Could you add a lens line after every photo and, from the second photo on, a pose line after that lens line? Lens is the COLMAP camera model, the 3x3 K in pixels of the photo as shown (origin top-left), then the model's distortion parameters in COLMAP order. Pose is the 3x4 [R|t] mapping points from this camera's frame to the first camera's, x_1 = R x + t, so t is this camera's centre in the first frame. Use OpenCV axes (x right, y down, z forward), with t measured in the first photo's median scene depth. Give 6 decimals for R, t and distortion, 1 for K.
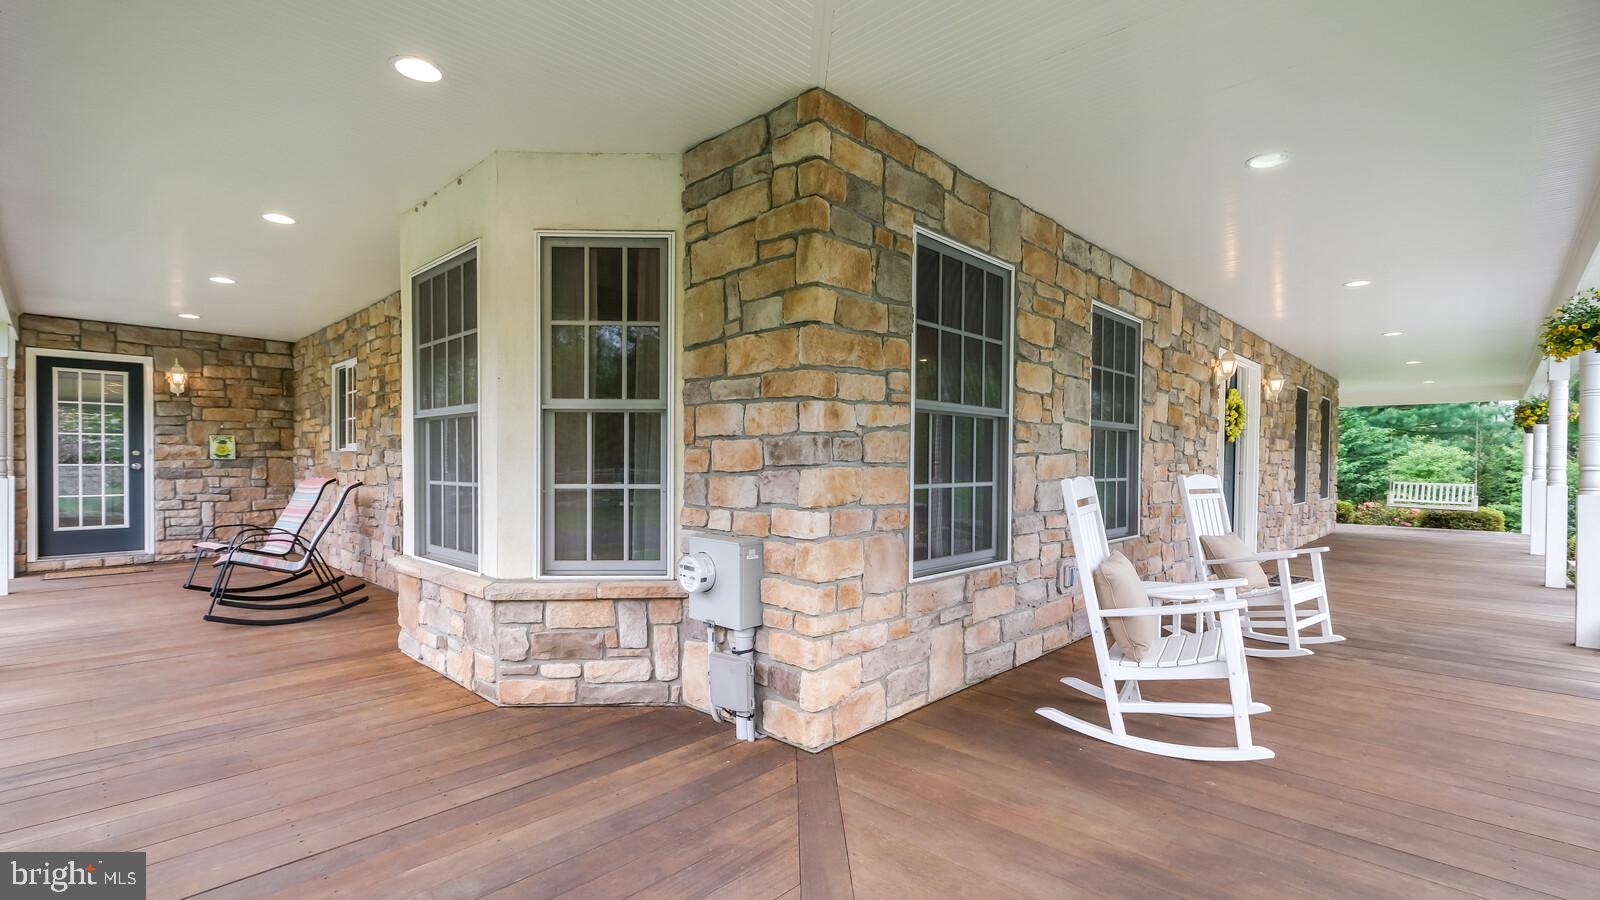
lens RADIAL K [[710.7, 0, 808.0], [0, 710.7, 469.5], [0, 0, 1]] dist [0.000981, 0.000621]
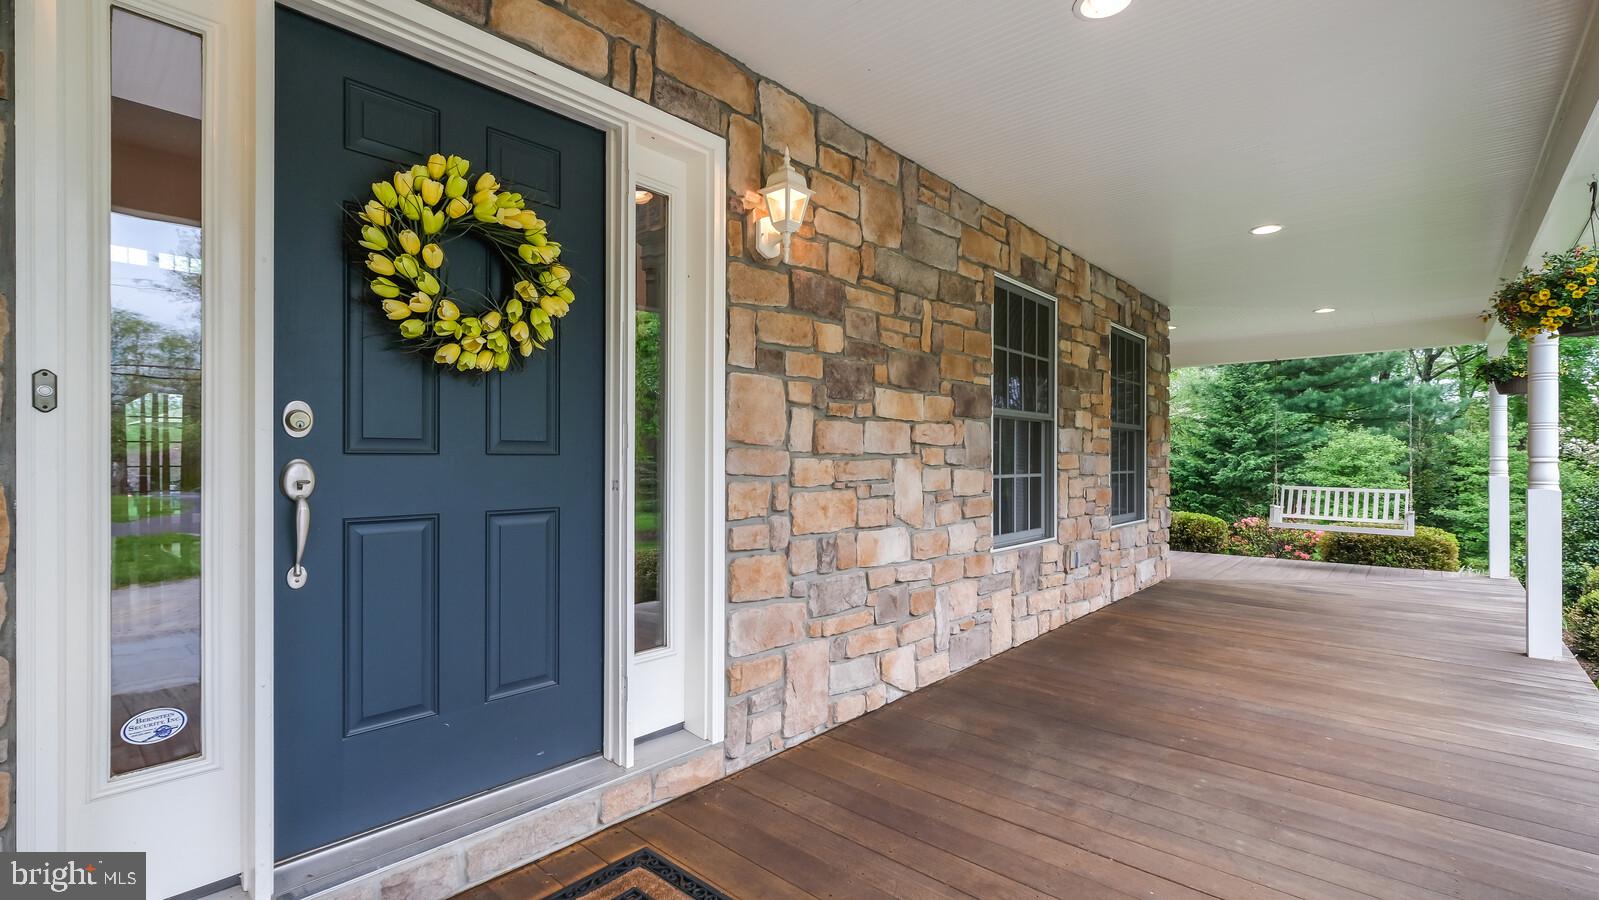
lens RADIAL K [[704.0, 0, 796.7], [0, 704.0, 456.8], [0, 0, 1]] dist [-0.000948, 0.000062]
pose [[0.999505, -0.006454, 0.030803, 0.653560], [0.006970, 0.999837, -0.016660, -0.001068], [-0.030690, 0.016866, 0.999387, 0.686000]]
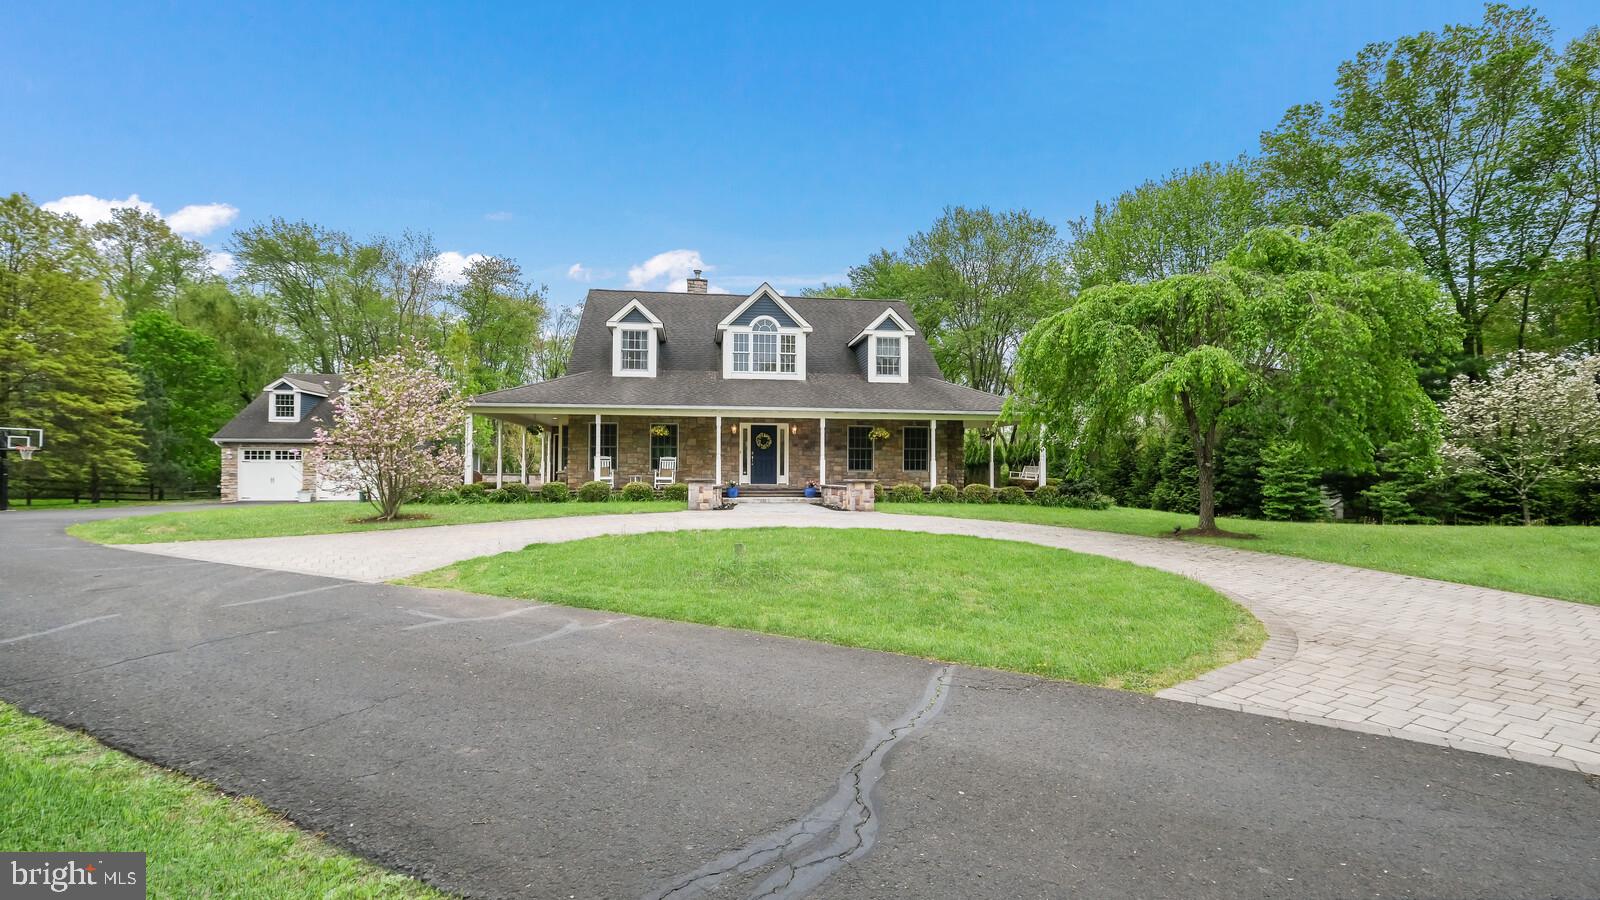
lens RADIAL K [[699.5, 0, 793.2], [0, 699.5, 446.6], [0, 0, 1]] dist [0.004677, 0.000621]
pose [[0.782949, -0.022205, -0.621689, 2.516734], [-0.007783, 0.998935, -0.045481, 0.090482], [0.622037, 0.040448, 0.781943, -1.342390]]
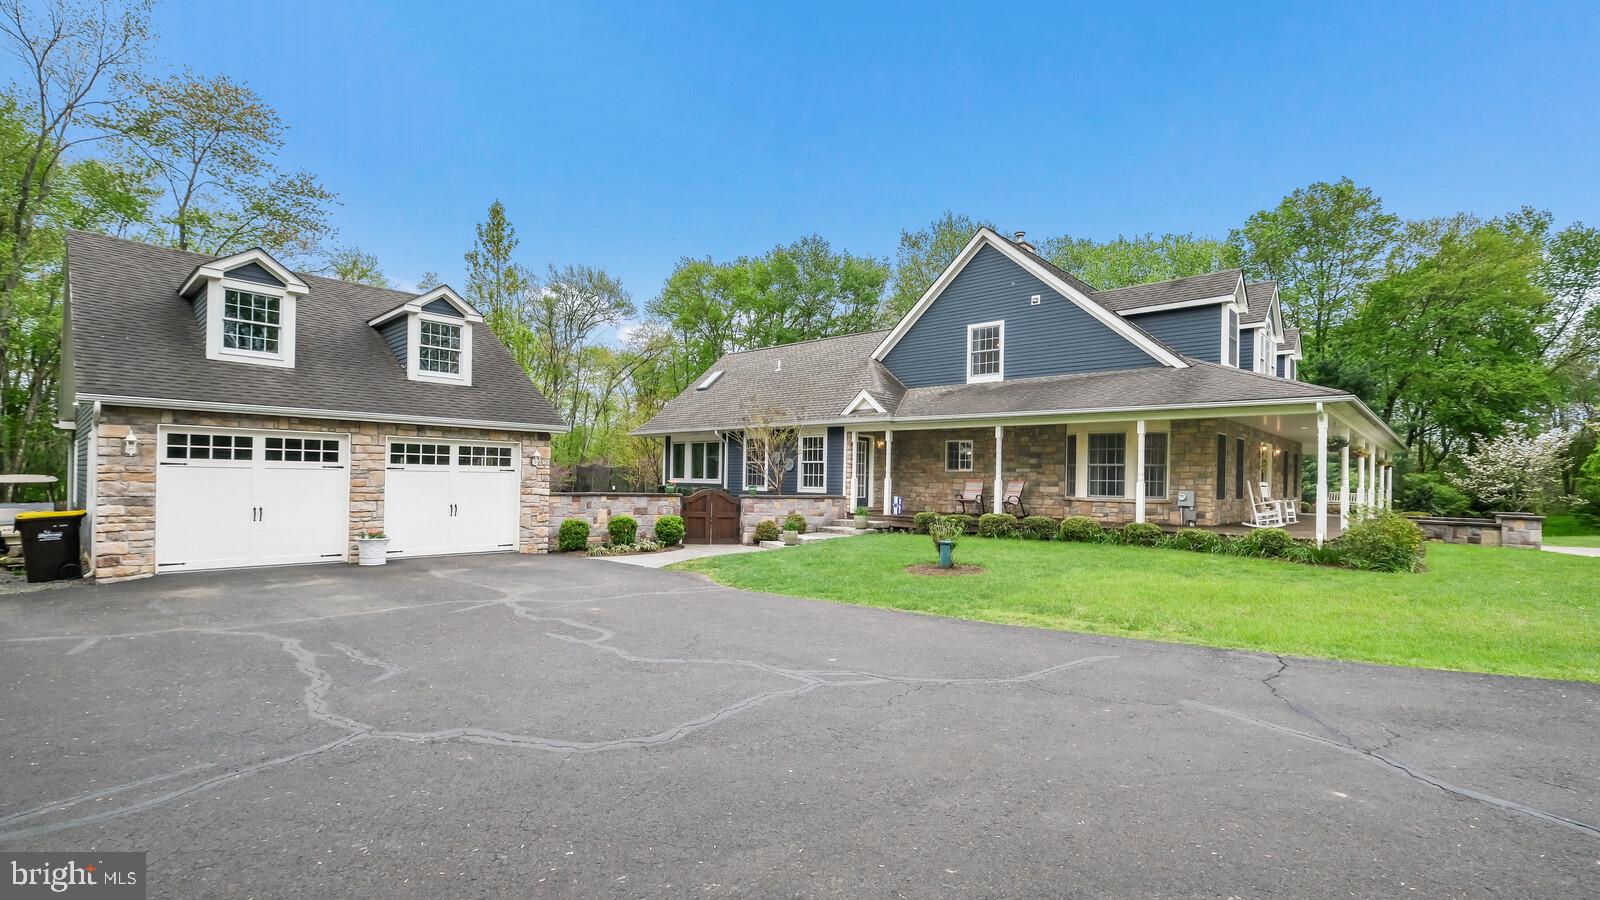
lens RADIAL K [[725.9, 0, 806.8], [0, 725.9, 474.2], [0, 0, 1]] dist [-0.001305, -0.000155]
pose [[0.999394, 0.016231, 0.030793, -1.209646], [-0.015611, 0.999672, -0.020279, 0.049029], [-0.031112, 0.019786, 0.999320, -1.692395]]
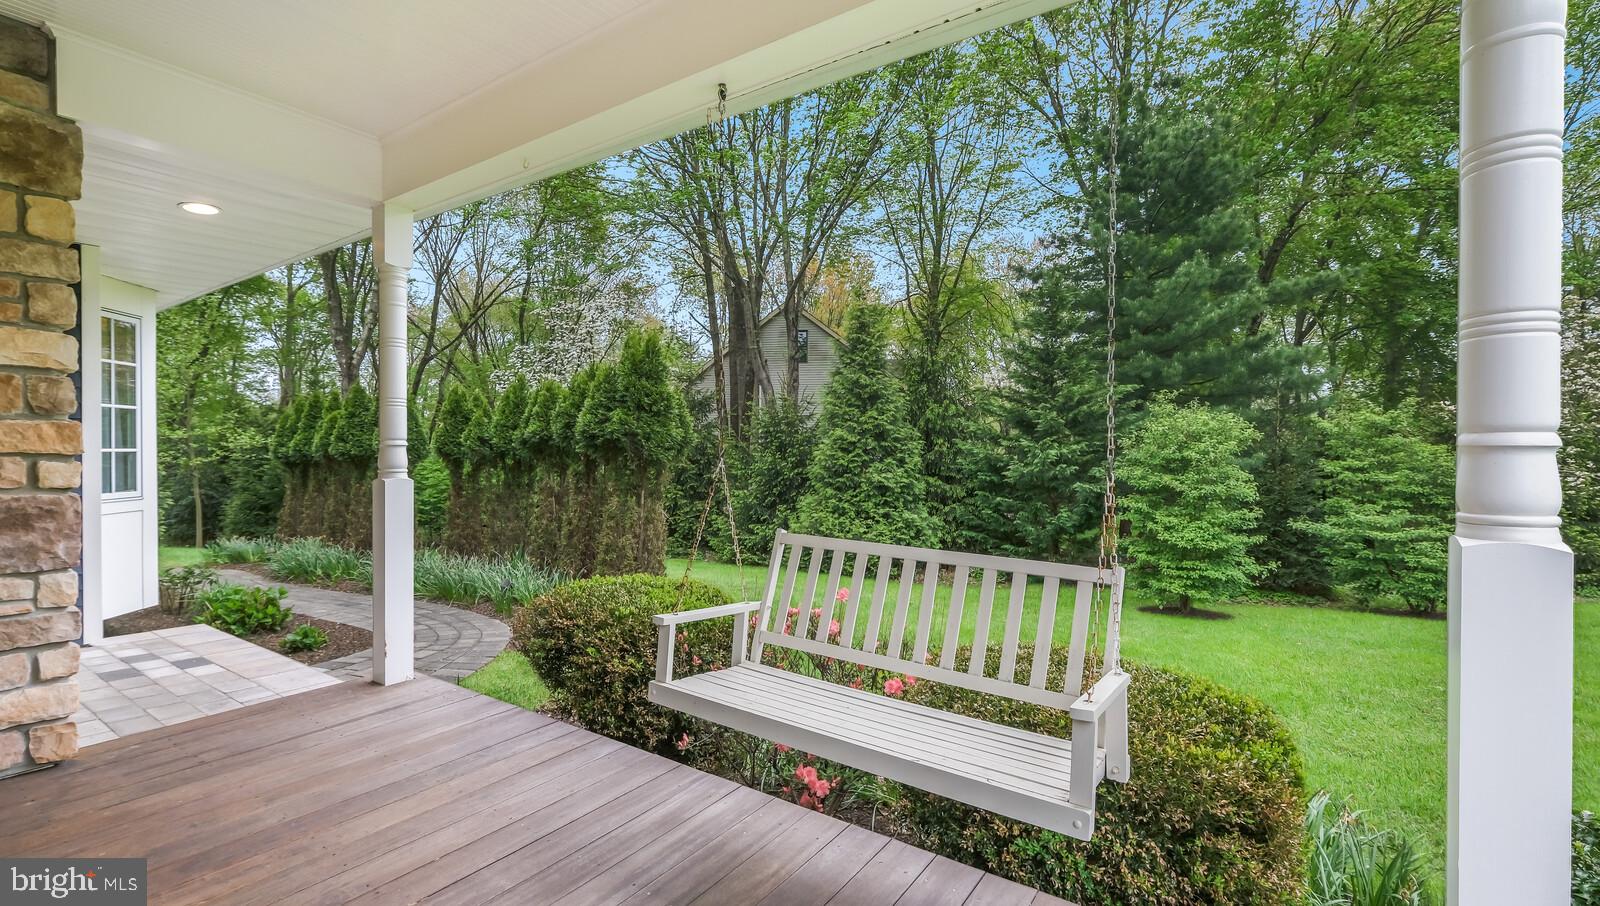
lens RADIAL K [[712.1, 0, 800.0], [0, 712.1, 453.0], [0, 0, 1]] dist [0.011878, -0.000100]
pose [[0.988816, -0.002115, 0.149129, 1.363727], [0.002628, 0.999991, -0.003239, -0.005506], [-0.149121, 0.003595, 0.988812, 1.388560]]
